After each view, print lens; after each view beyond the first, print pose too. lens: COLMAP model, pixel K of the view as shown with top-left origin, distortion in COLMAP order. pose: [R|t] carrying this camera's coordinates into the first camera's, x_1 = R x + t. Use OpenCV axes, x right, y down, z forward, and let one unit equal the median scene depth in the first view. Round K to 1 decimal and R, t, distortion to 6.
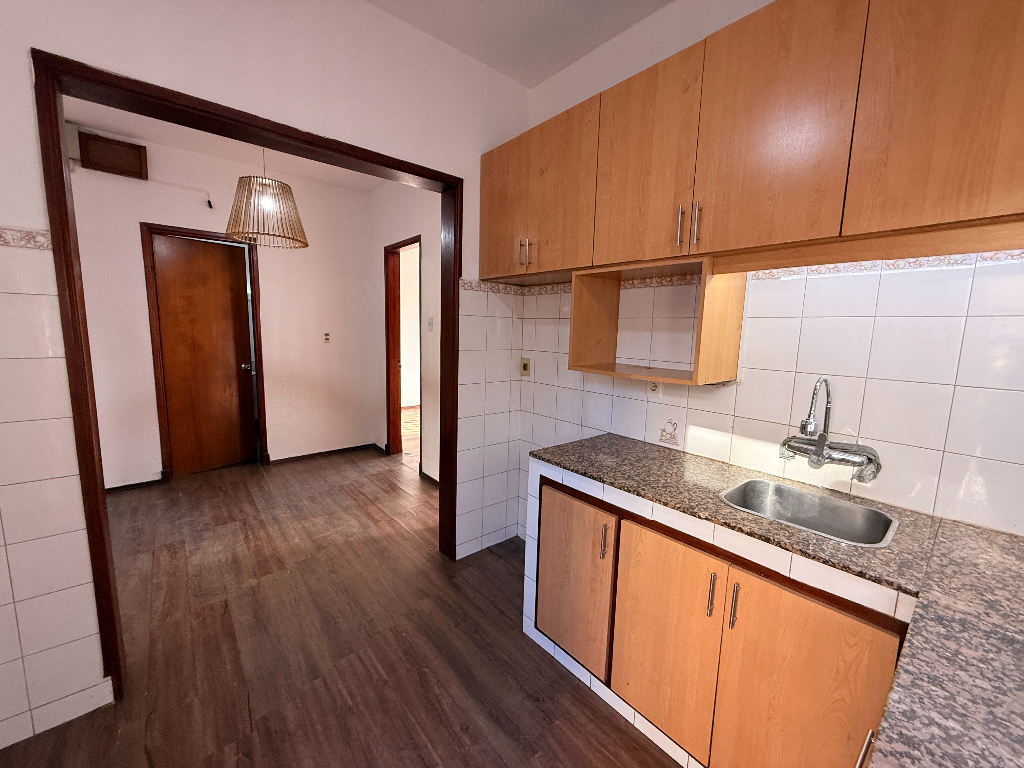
lens RADIAL K [[409.5, 0, 509.0], [0, 409.5, 383.7], [0, 0, 1]] dist [-0.005811, 0.001209]
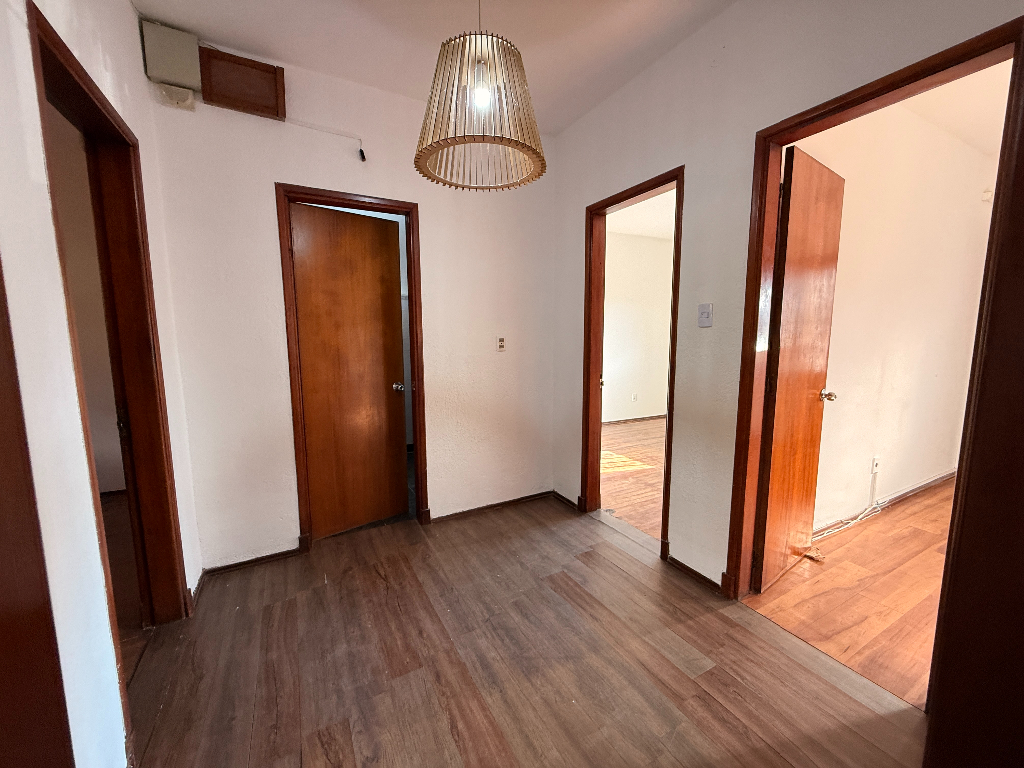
lens RADIAL K [[409.5, 0, 509.8], [0, 409.5, 384.0], [0, 0, 1]] dist [-0.005811, 0.001209]
pose [[0.980139, -0.007521, -0.198169, -0.352058], [0.004413, 0.999860, -0.016122, -0.039202], [0.198262, 0.014927, 0.980035, 0.374133]]
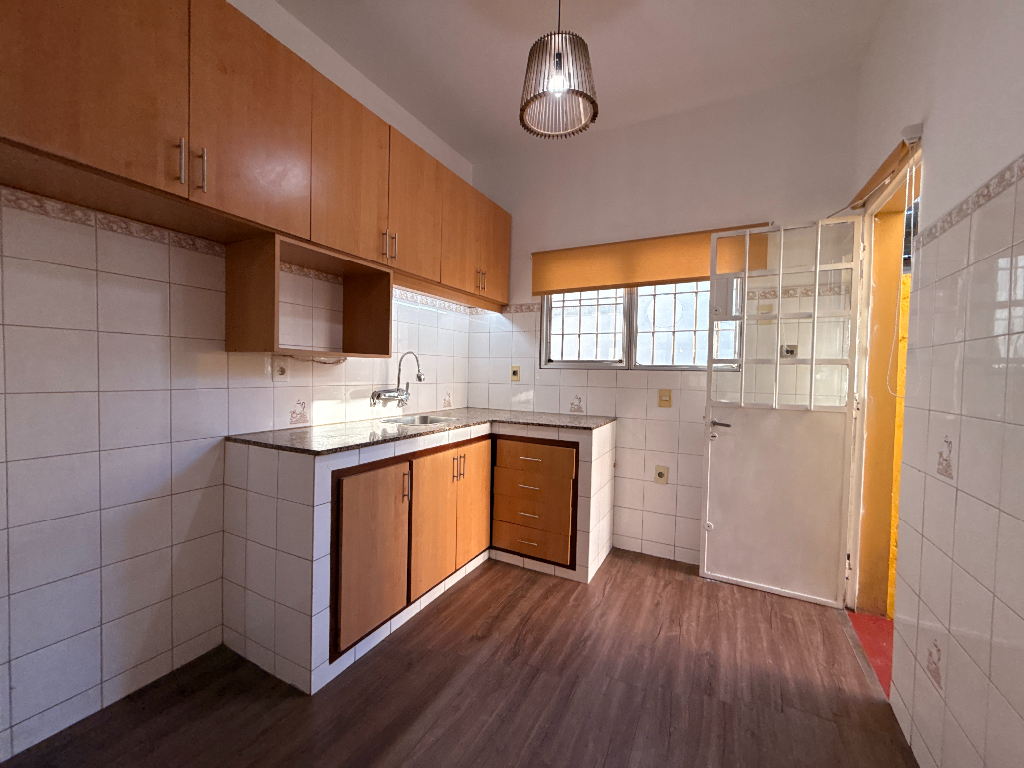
lens RADIAL K [[409.5, 0, 507.1], [0, 409.5, 381.5], [0, 0, 1]] dist [-0.005811, 0.001209]
pose [[-0.373677, -0.057735, 0.925760, -0.413973], [0.094506, 0.990497, 0.099919, -0.007891], [-0.922732, 0.124827, -0.364670, 0.466976]]
